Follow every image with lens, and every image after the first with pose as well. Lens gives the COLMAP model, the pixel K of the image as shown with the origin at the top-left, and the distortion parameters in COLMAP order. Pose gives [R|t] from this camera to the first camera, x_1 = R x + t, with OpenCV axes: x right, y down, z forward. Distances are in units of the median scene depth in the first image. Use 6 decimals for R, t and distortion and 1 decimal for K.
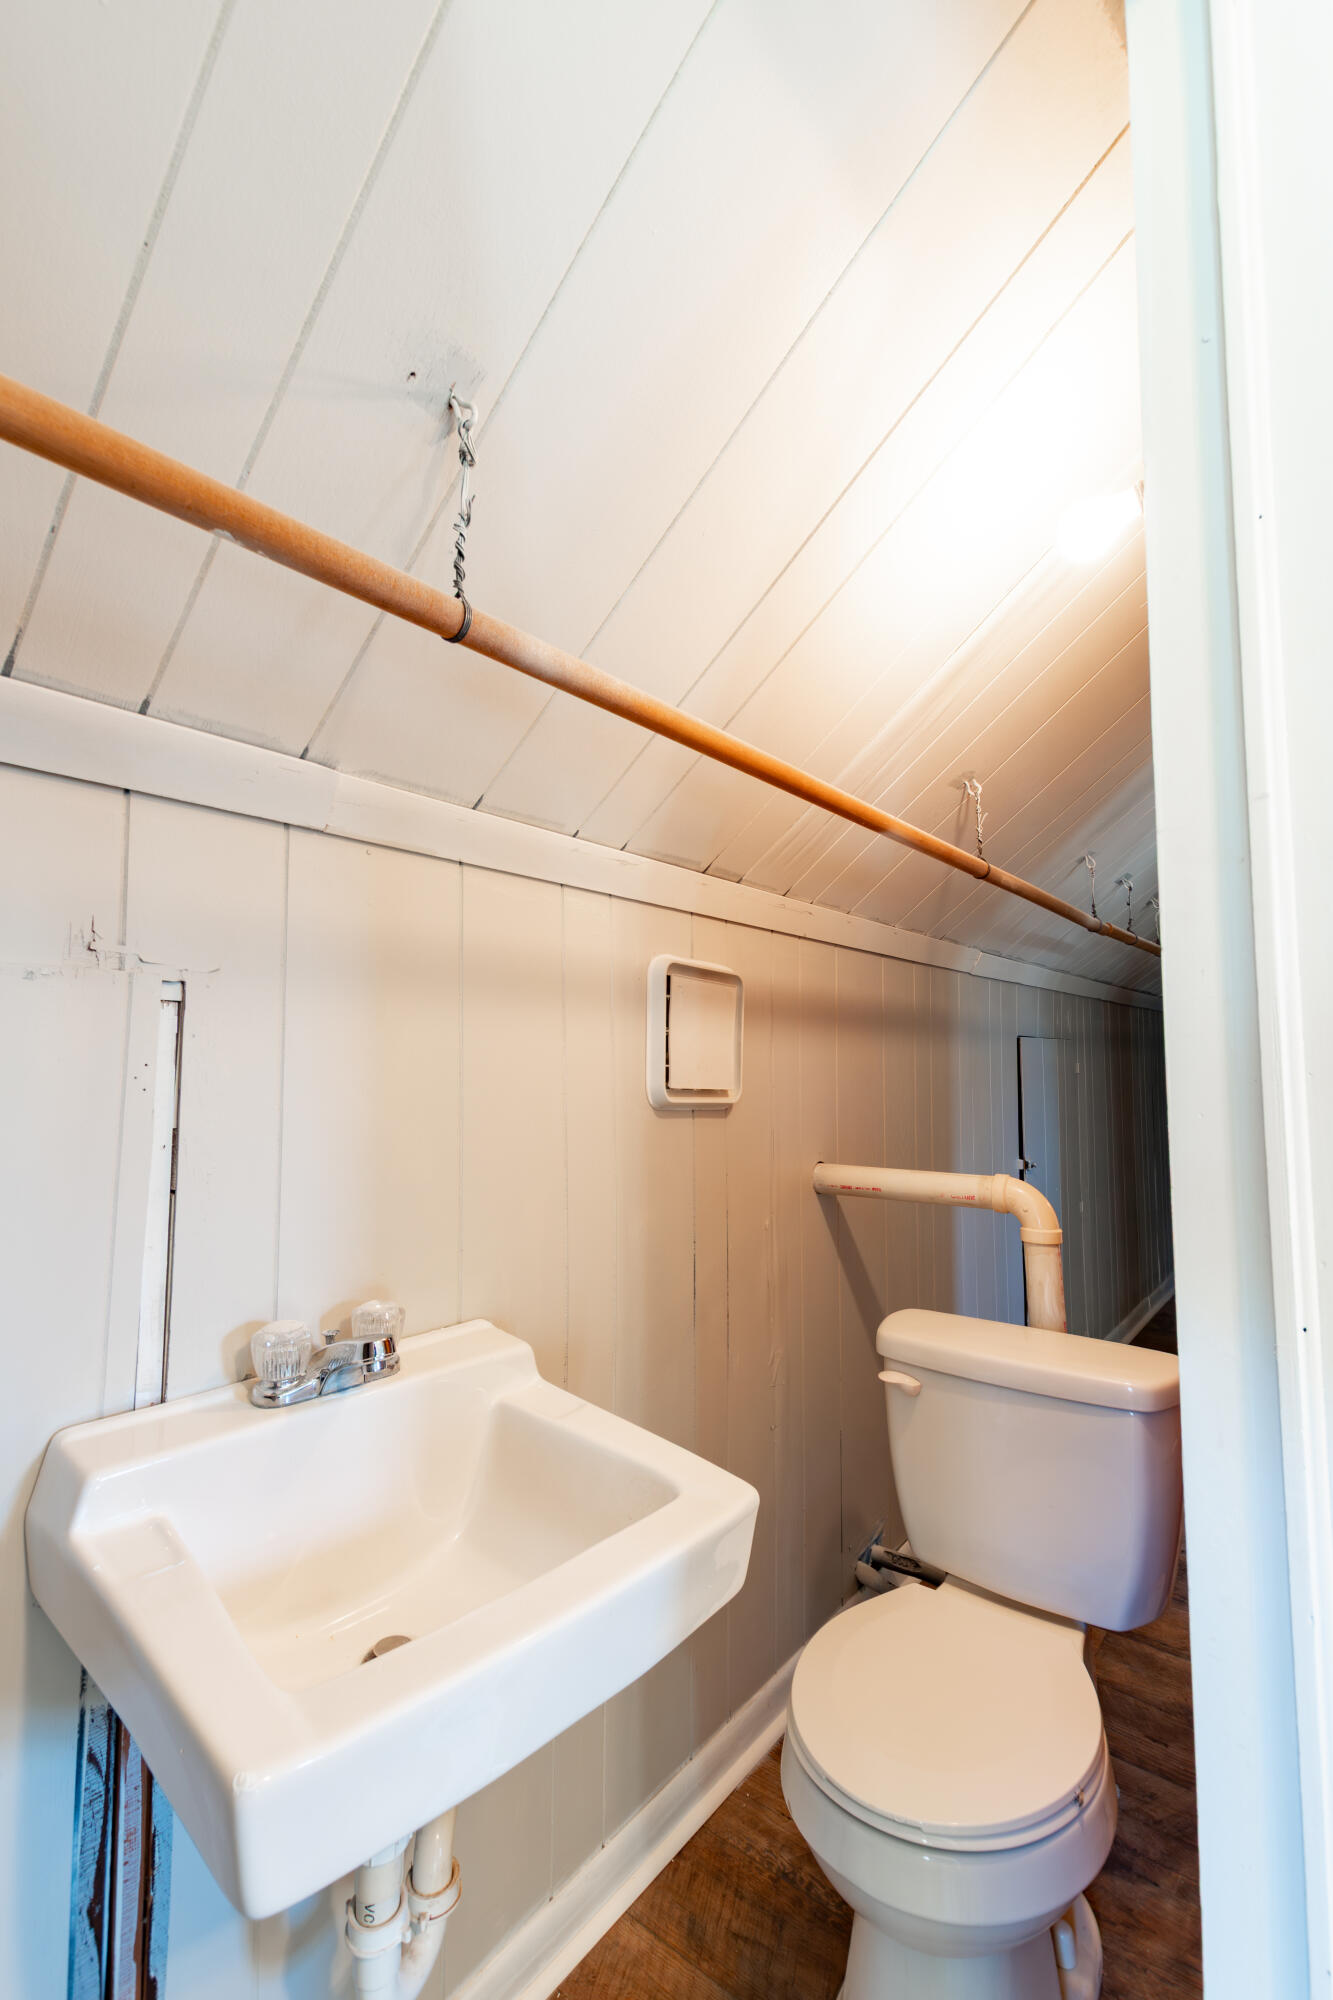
lens RADIAL K [[872.3, 0, 633.1], [0, 872.3, 1008.1], [0, 0, 1]] dist [0.002867, 0.000145]
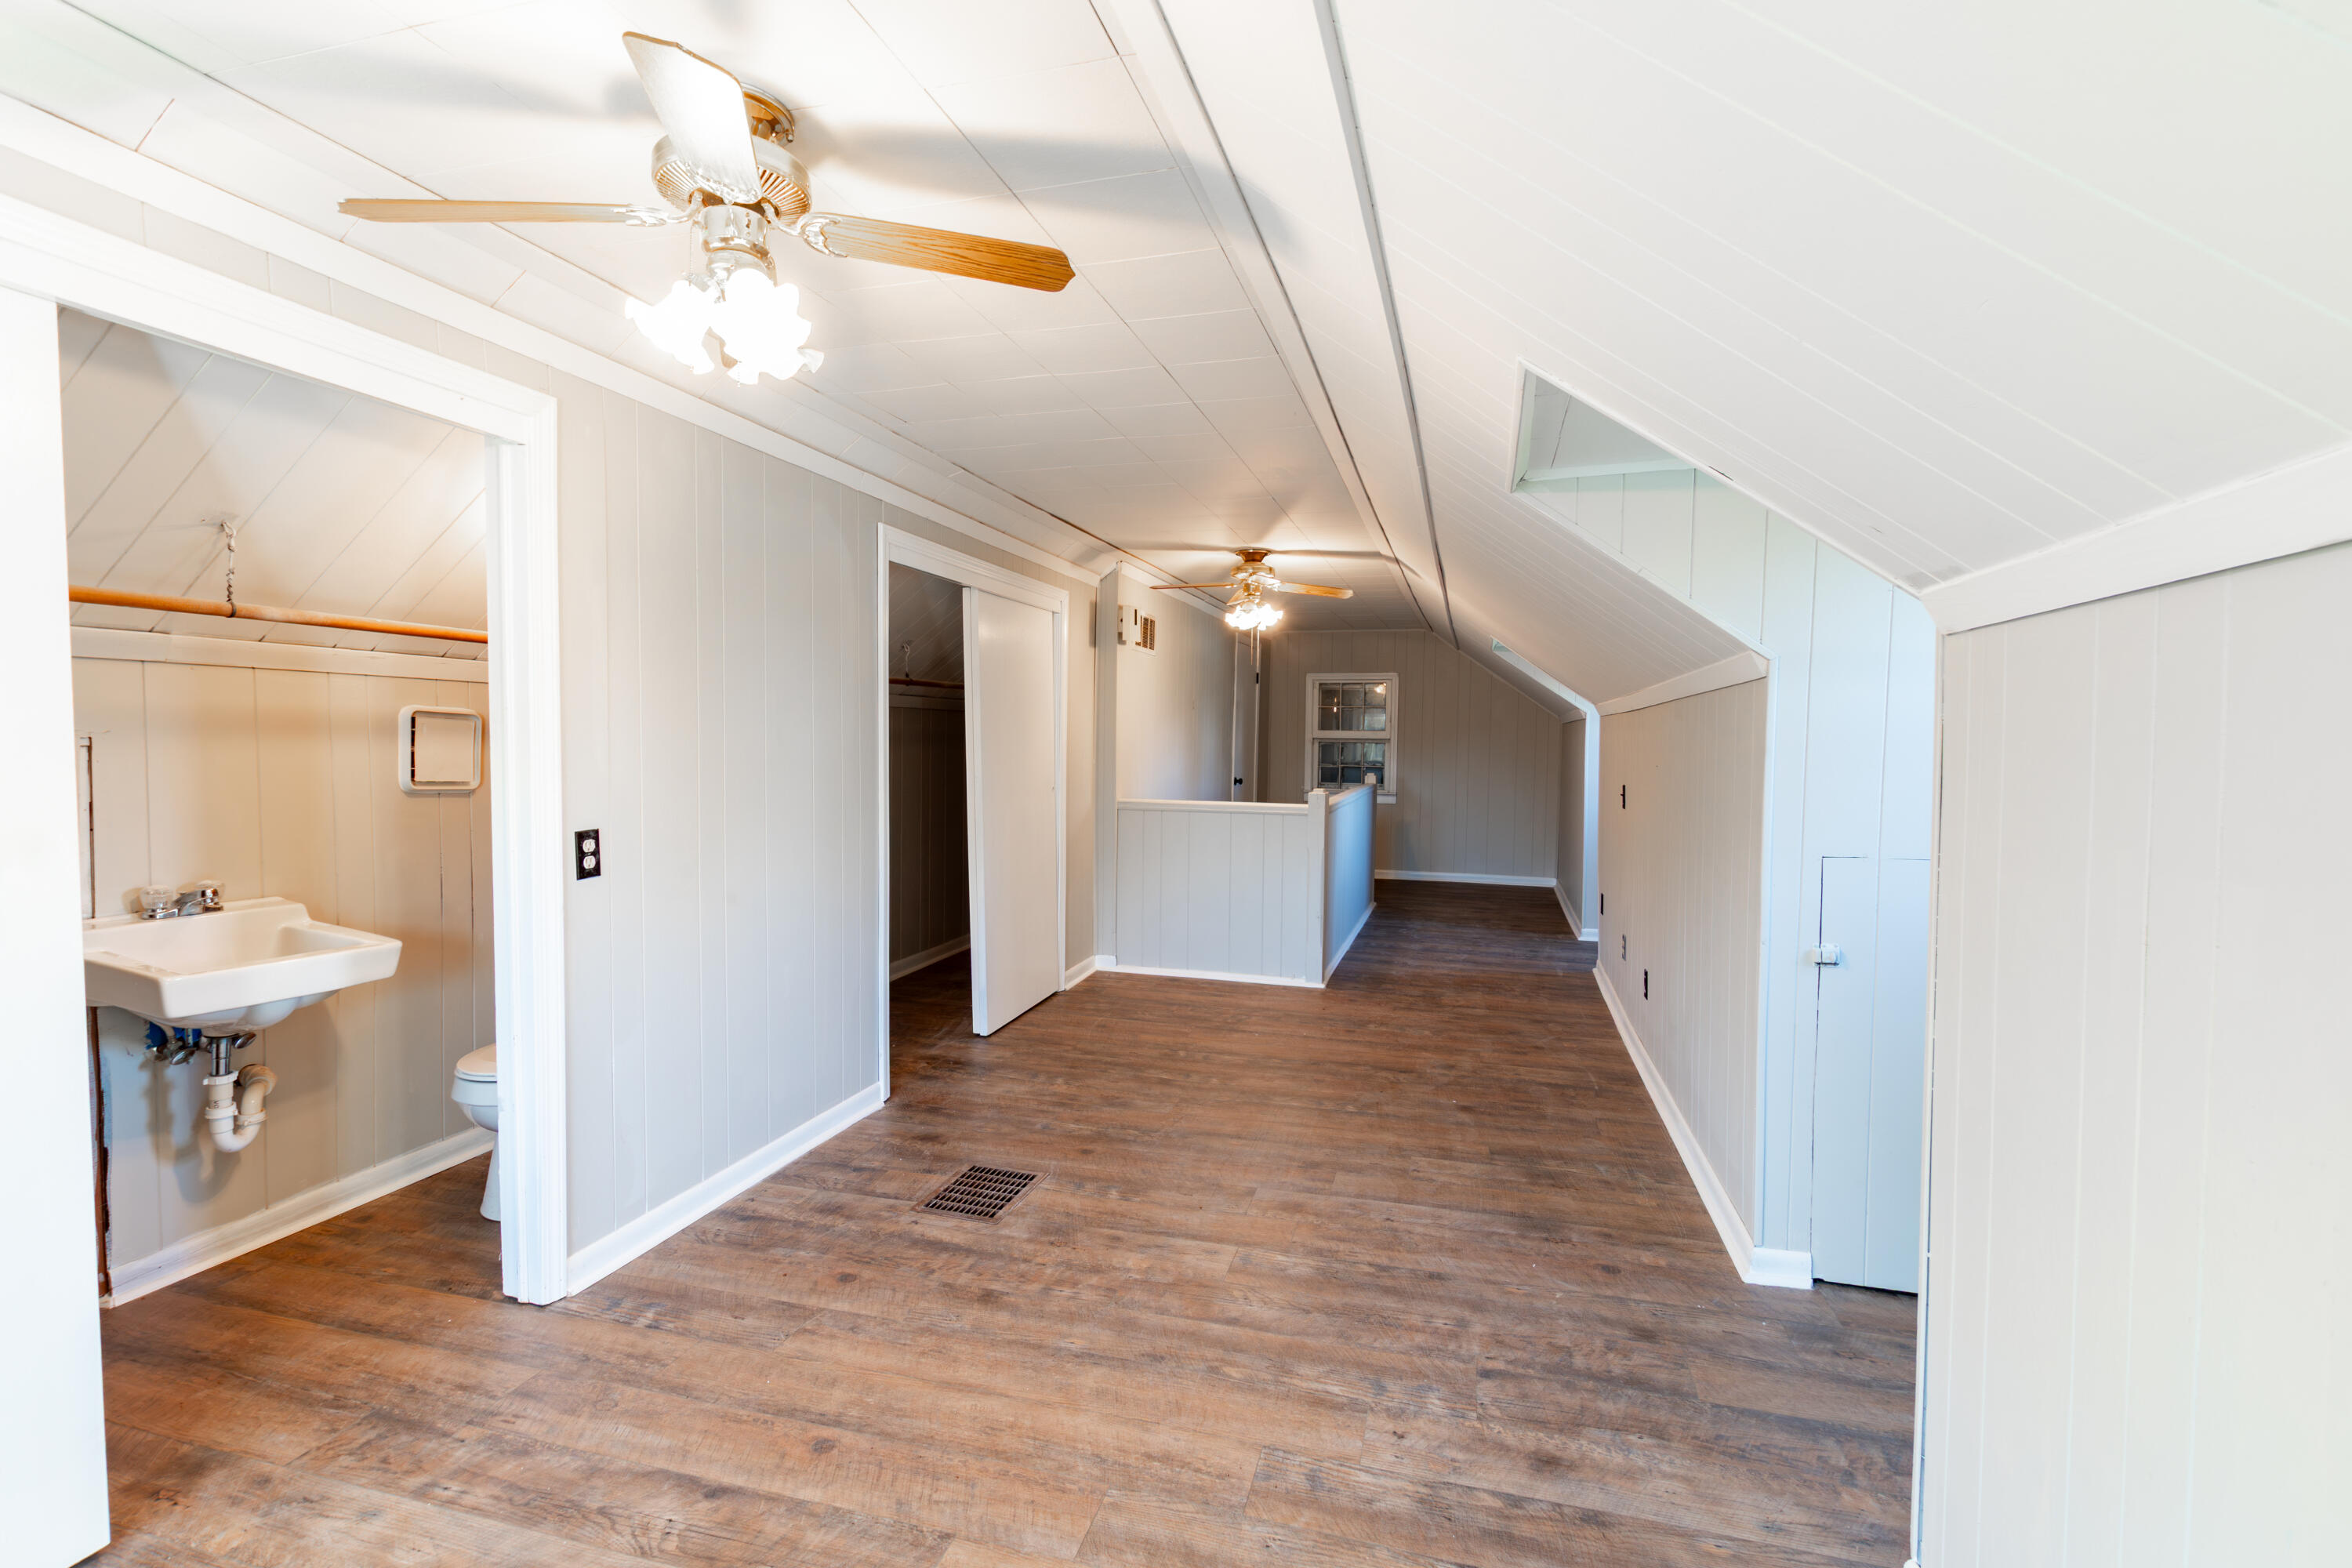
lens RADIAL K [[1107.5, 0, 1176.0], [0, 1107.5, 784.0], [0, 0, 1]] dist [-0.001306, -0.000419]
pose [[0.913700, -0.013105, 0.406179, 0.832988], [-0.028230, 0.995019, 0.095607, -0.248083], [-0.405409, -0.098823, 0.908778, -2.586085]]
